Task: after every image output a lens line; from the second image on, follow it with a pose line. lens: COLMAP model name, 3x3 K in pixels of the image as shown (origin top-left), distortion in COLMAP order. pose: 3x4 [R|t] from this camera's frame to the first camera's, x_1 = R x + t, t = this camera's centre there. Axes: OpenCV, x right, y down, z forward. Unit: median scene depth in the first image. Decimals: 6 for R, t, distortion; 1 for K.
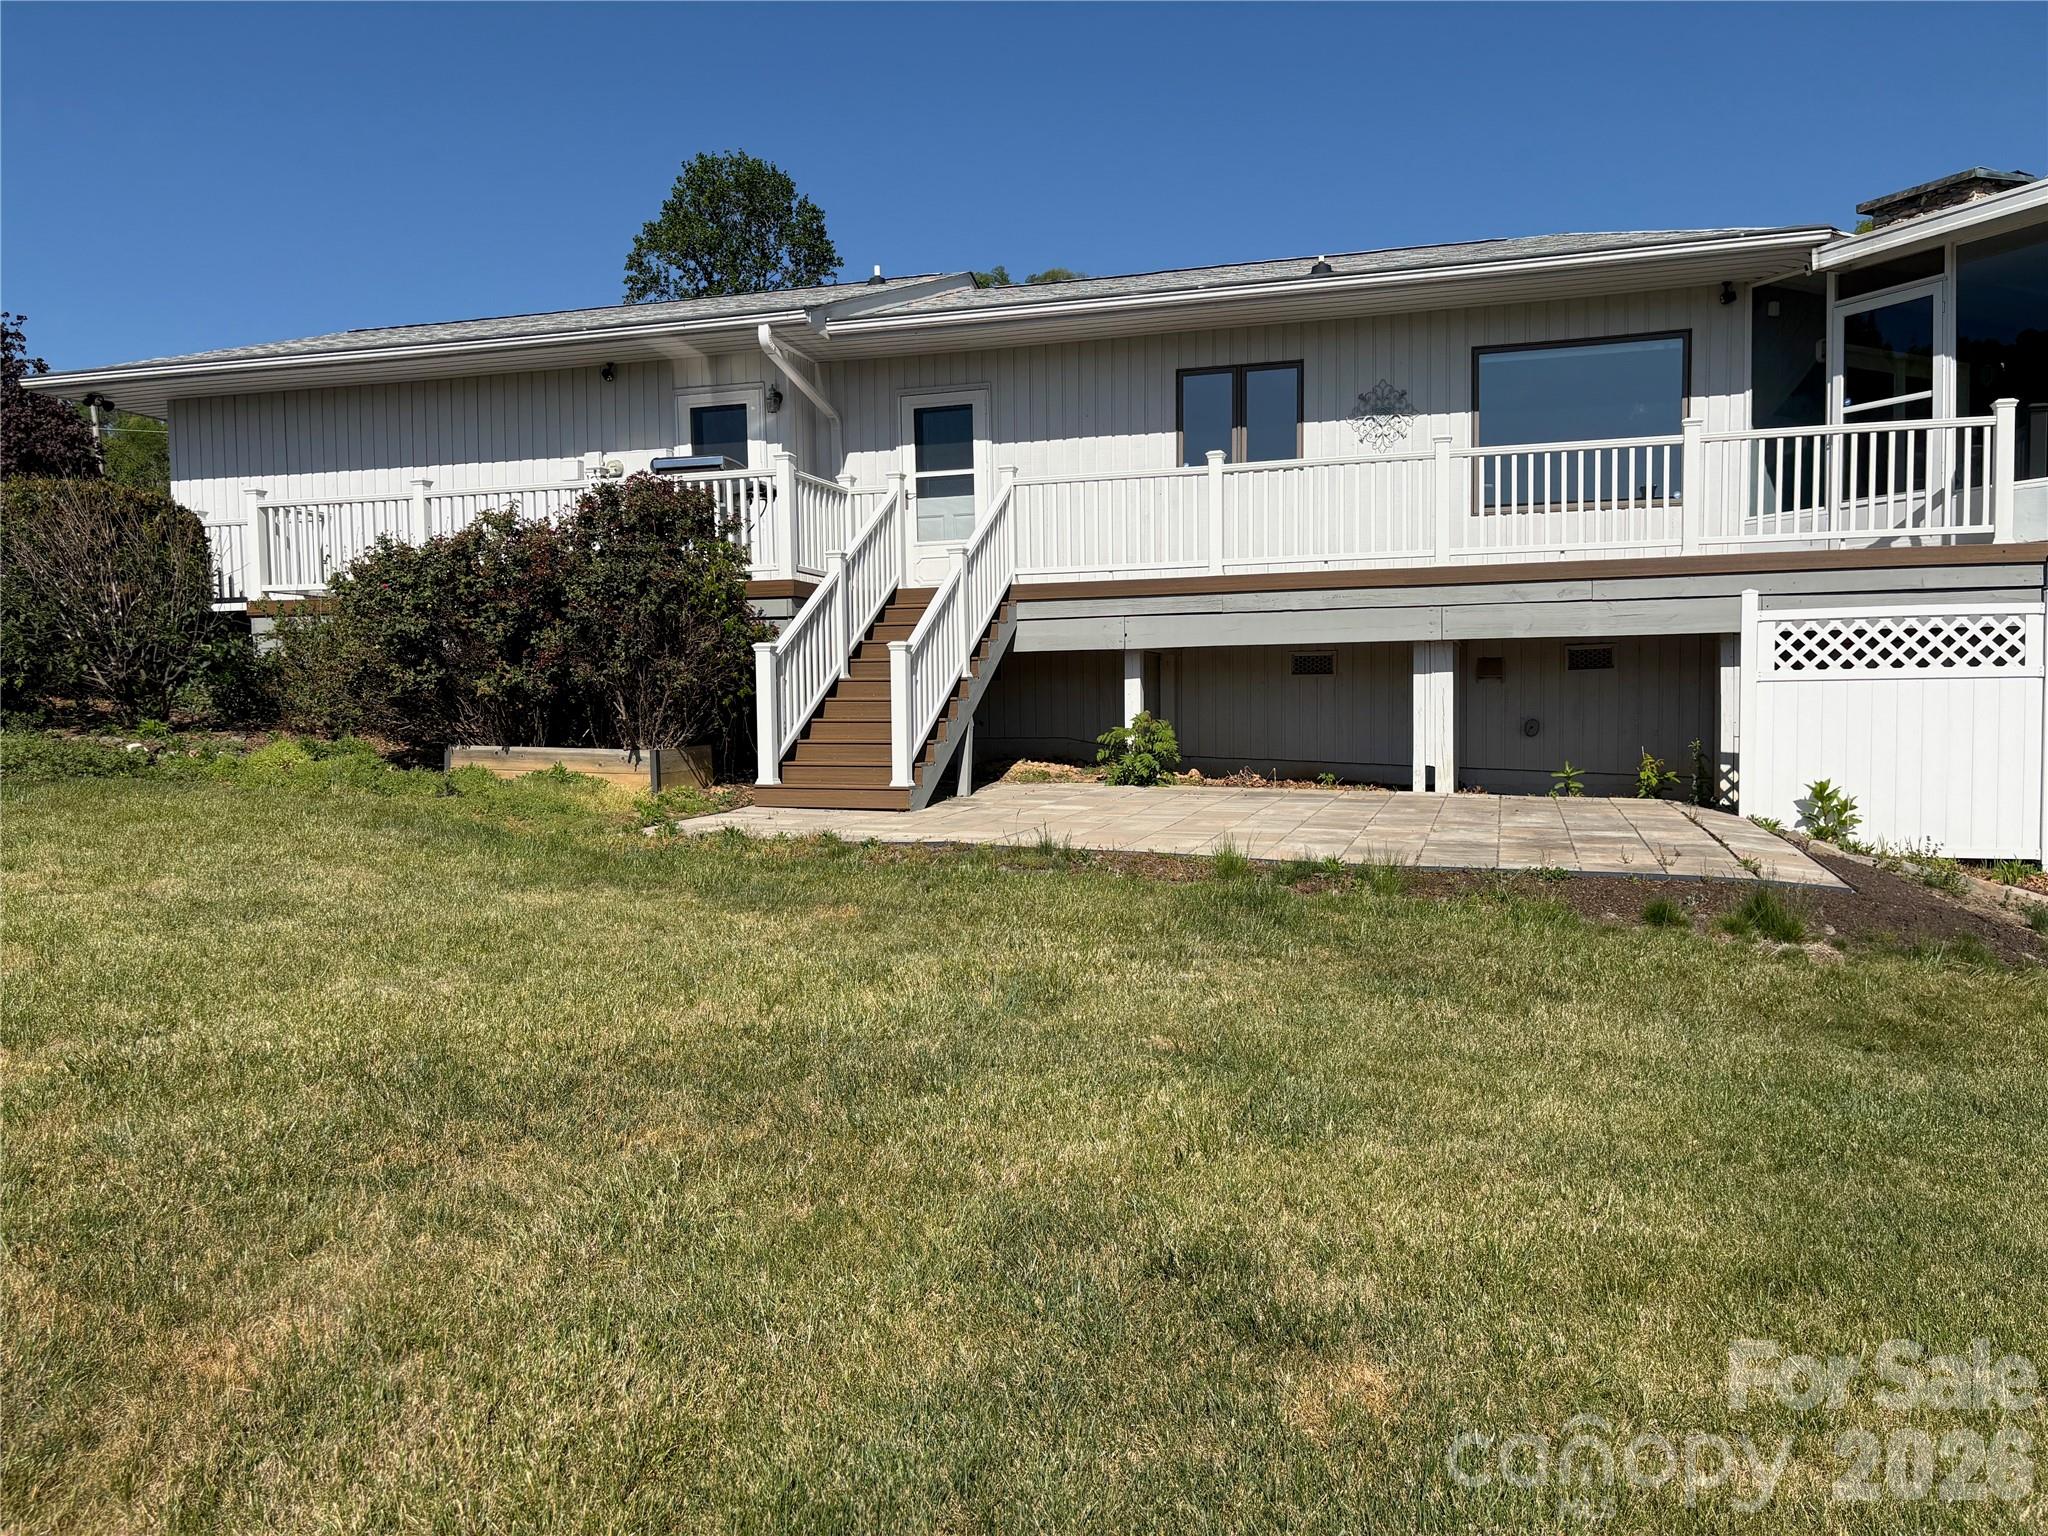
lens RADIAL K [[1560.5, 0, 1024.6], [0, 1560.5, 772.1], [0, 0, 1]] dist [0.093894, -0.113903]
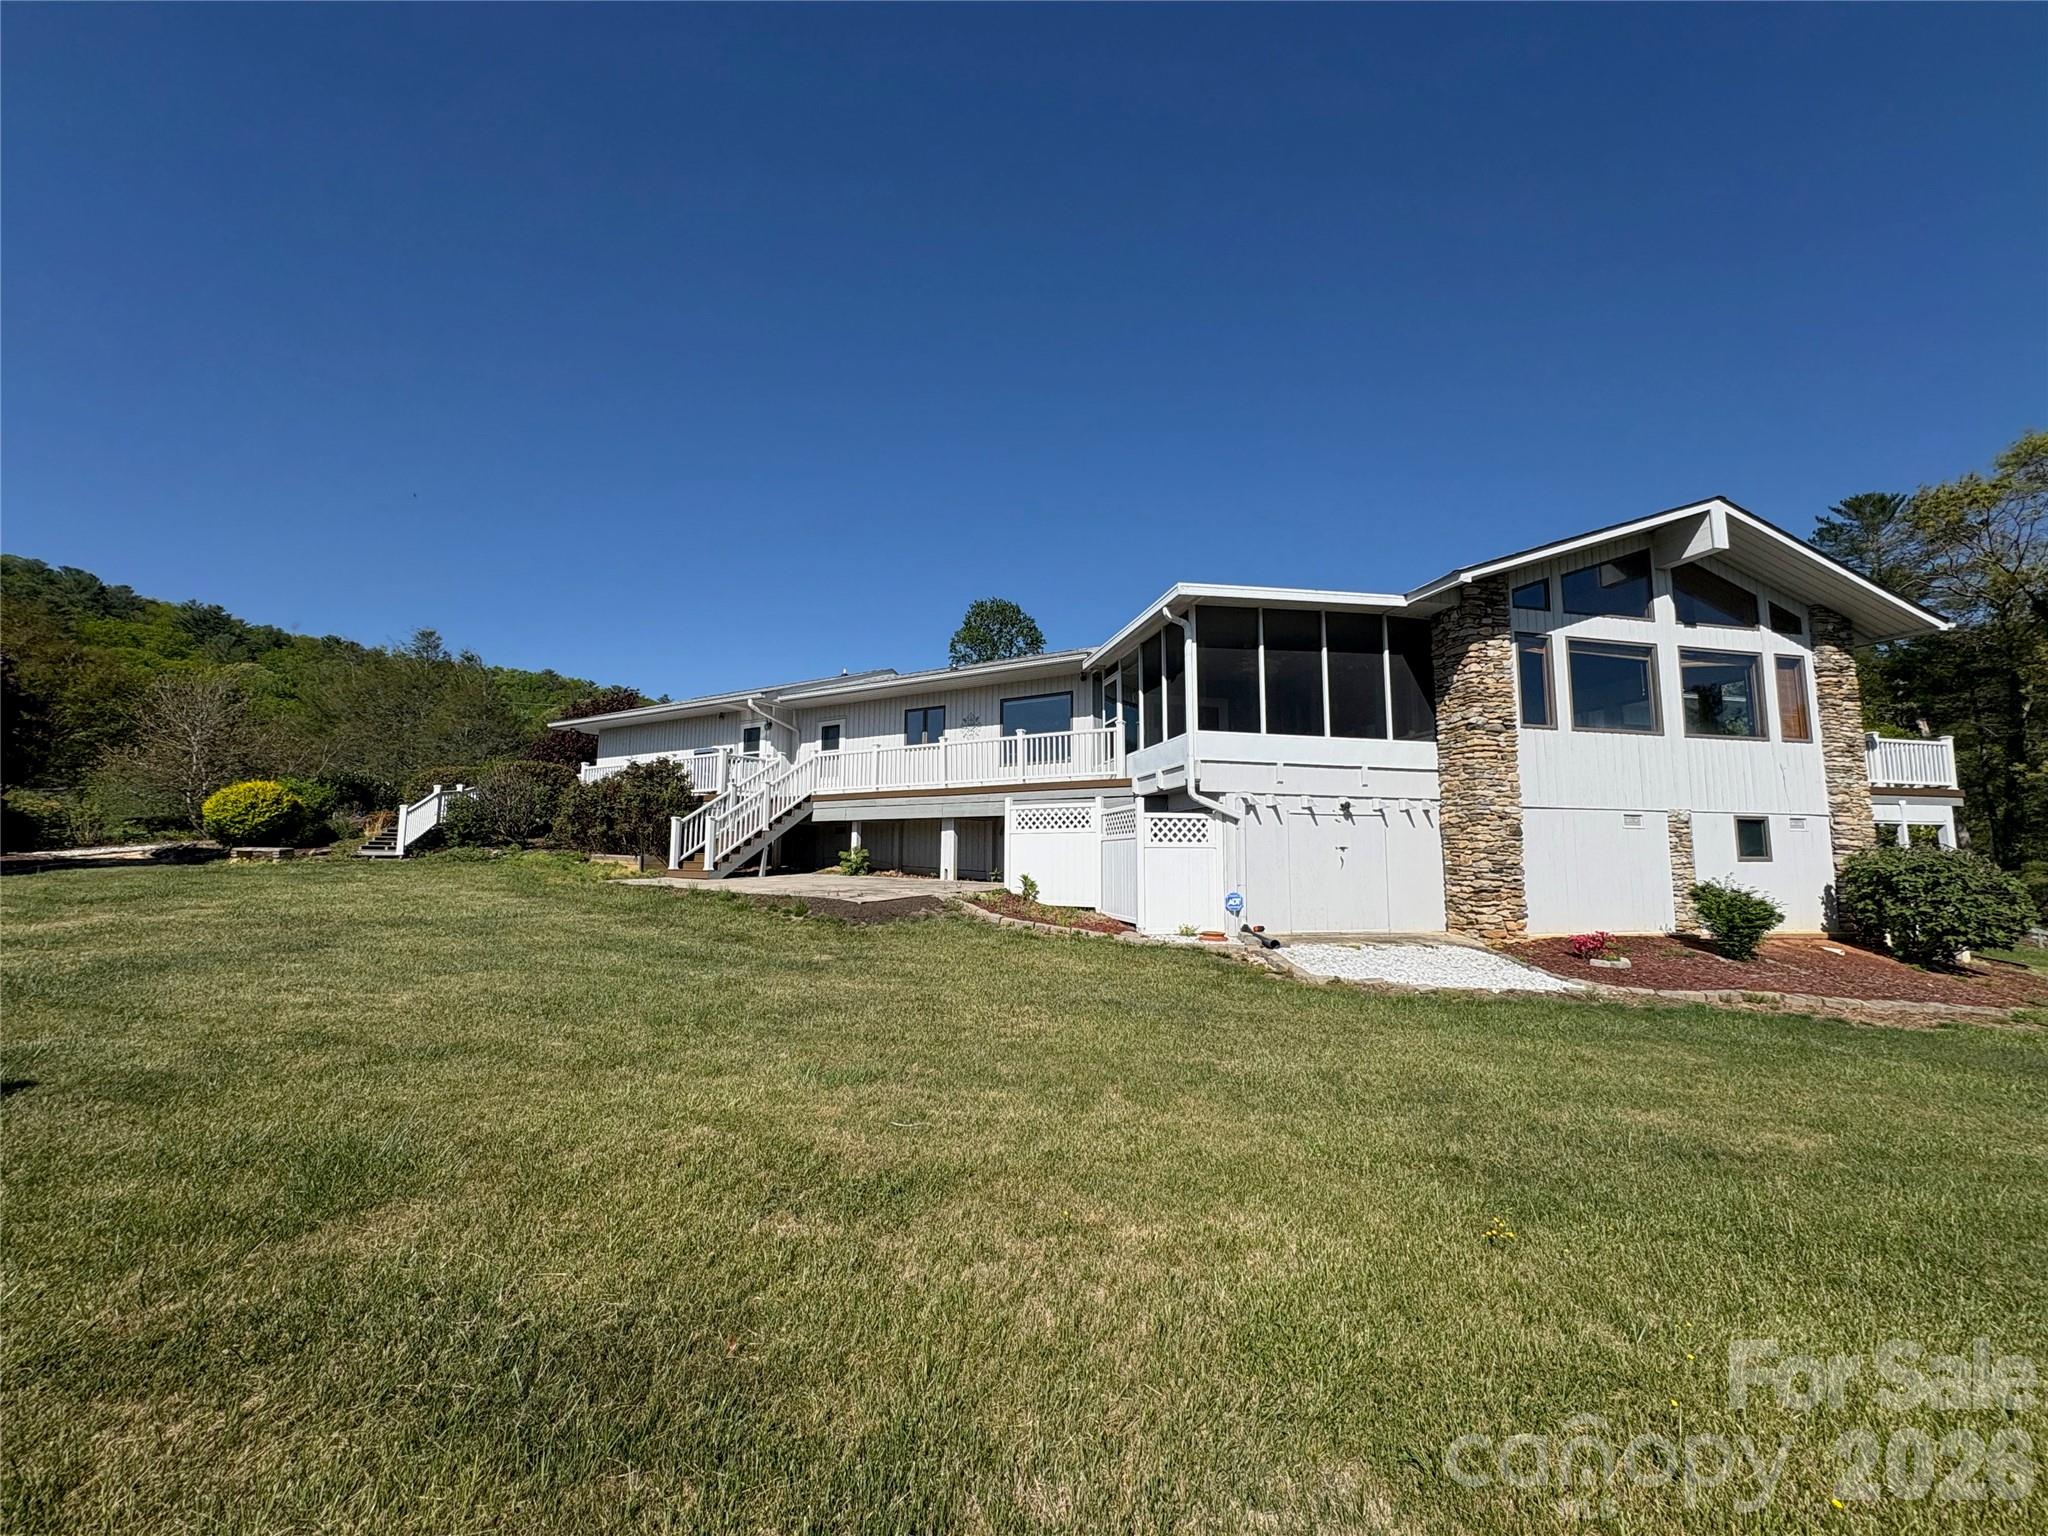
lens RADIAL K [[824.5, 0, 1024.4], [0, 824.5, 765.0], [0, 0, 1]] dist [0.001025, -0.000452]
pose [[0.969475, -0.013415, -0.244823, 0.691954], [-0.024201, 0.988391, -0.149989, 0.026353], [0.243993, 0.151336, 0.957896, -0.225705]]
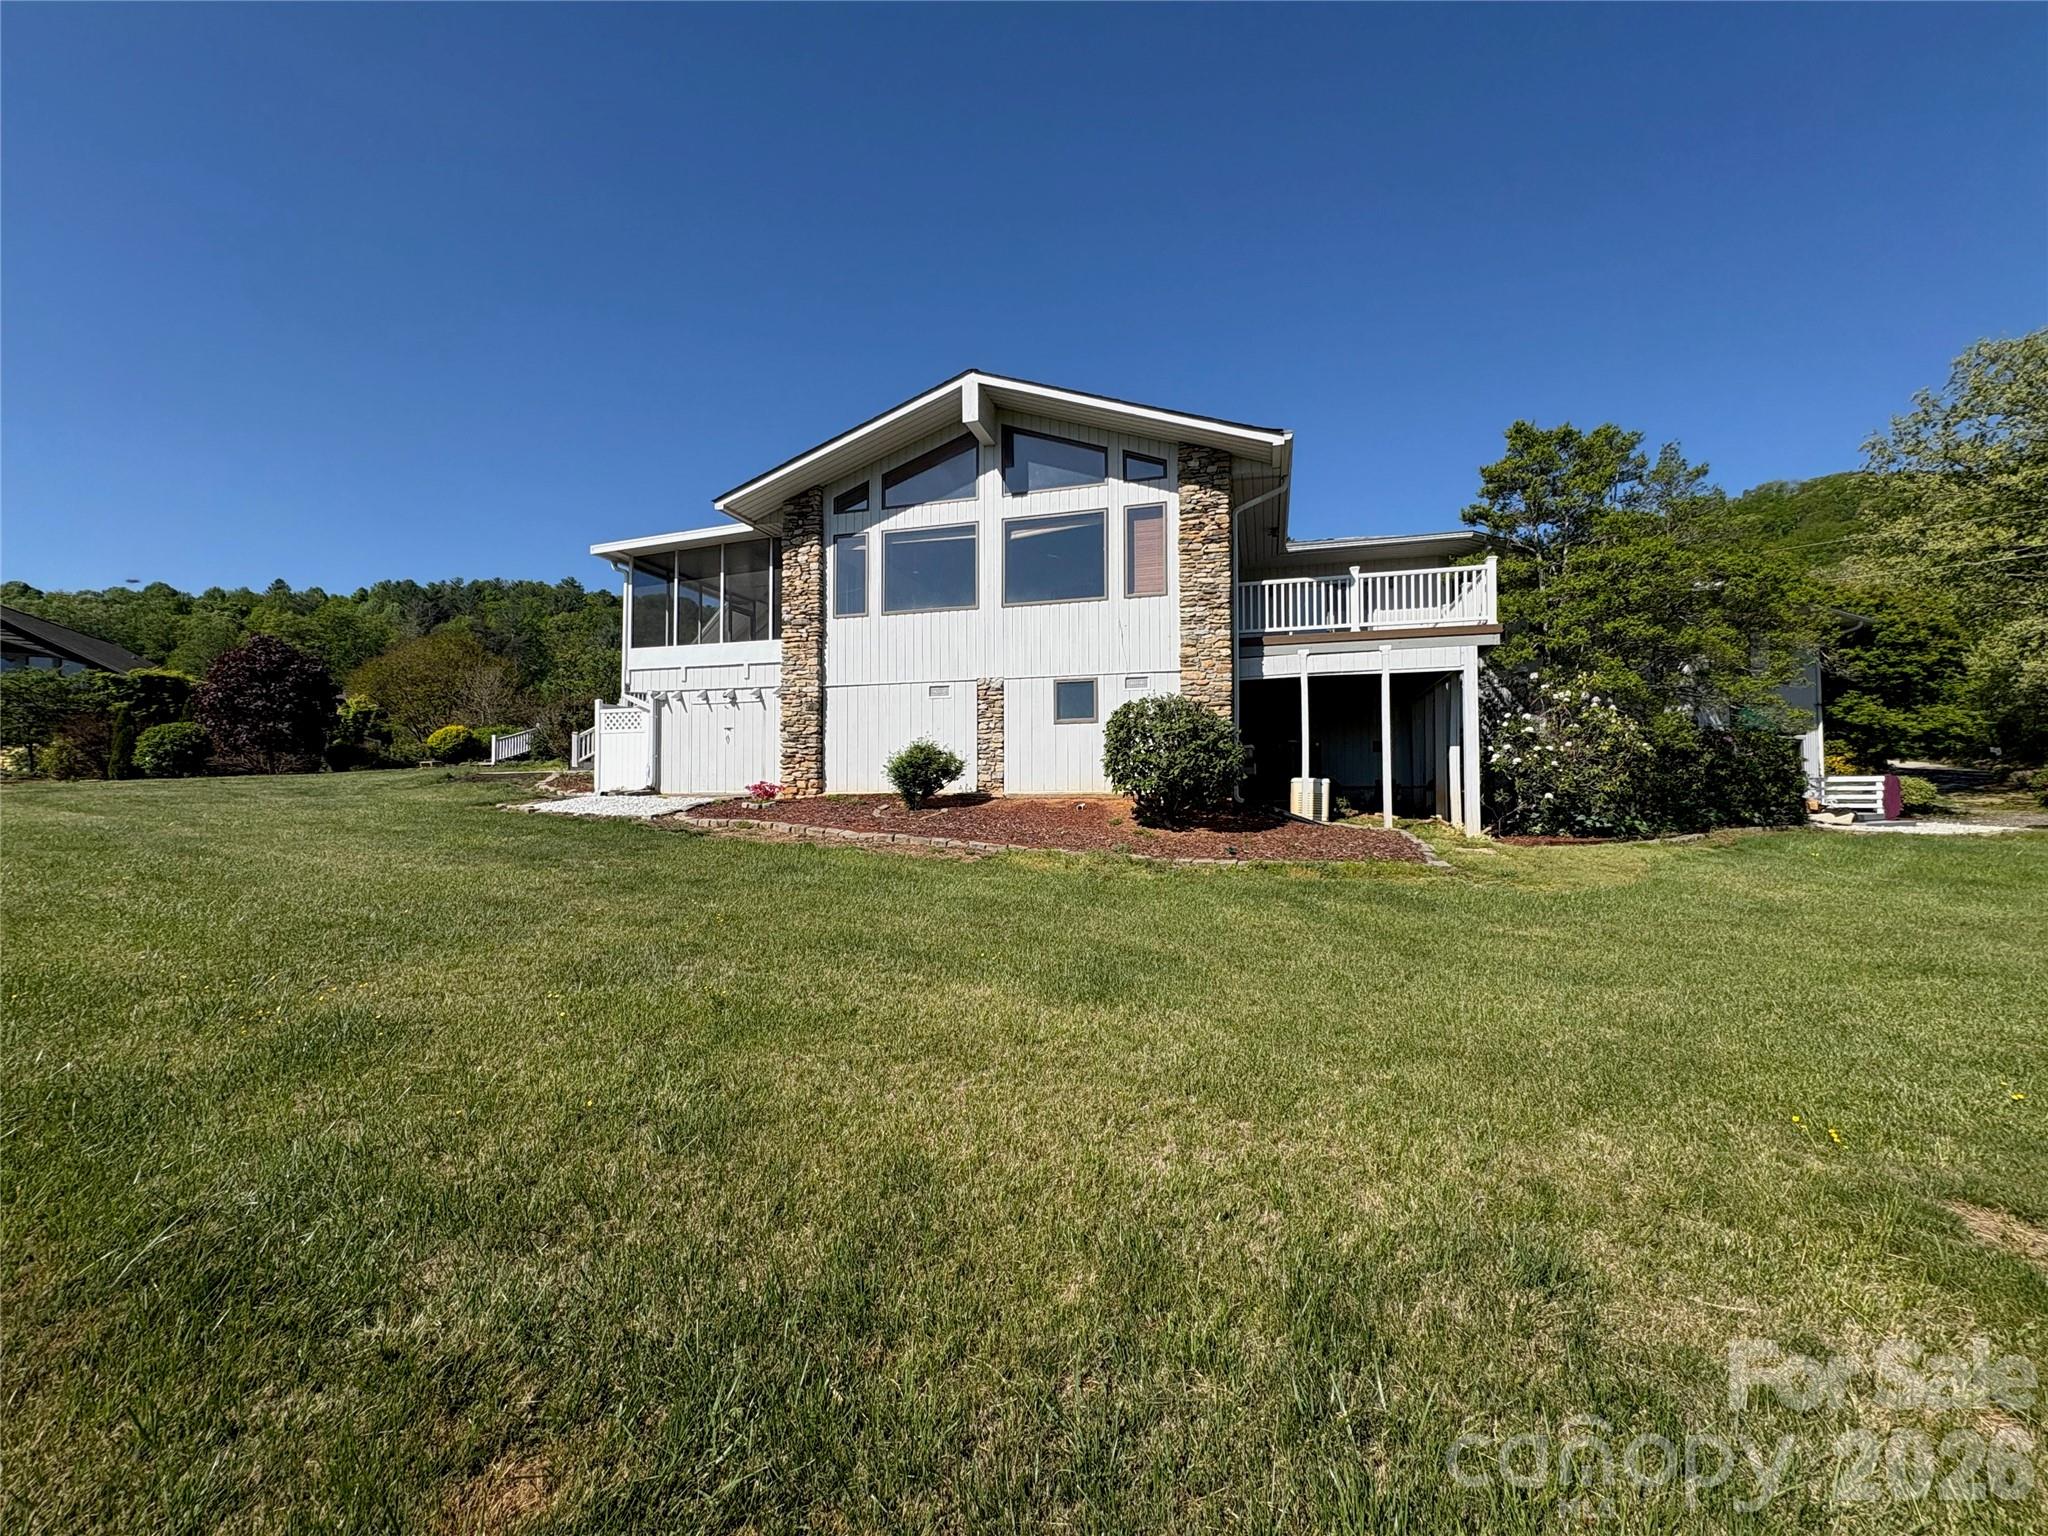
lens RADIAL K [[825.4, 0, 1028.7], [0, 825.4, 764.0], [0, 0, 1]] dist [-0.001519, 0.000458]
pose [[0.718955, -0.019061, -0.694795, 1.995573], [-0.030078, 0.997834, -0.058499, 0.081092], [0.694405, 0.062956, 0.716825, 0.223223]]
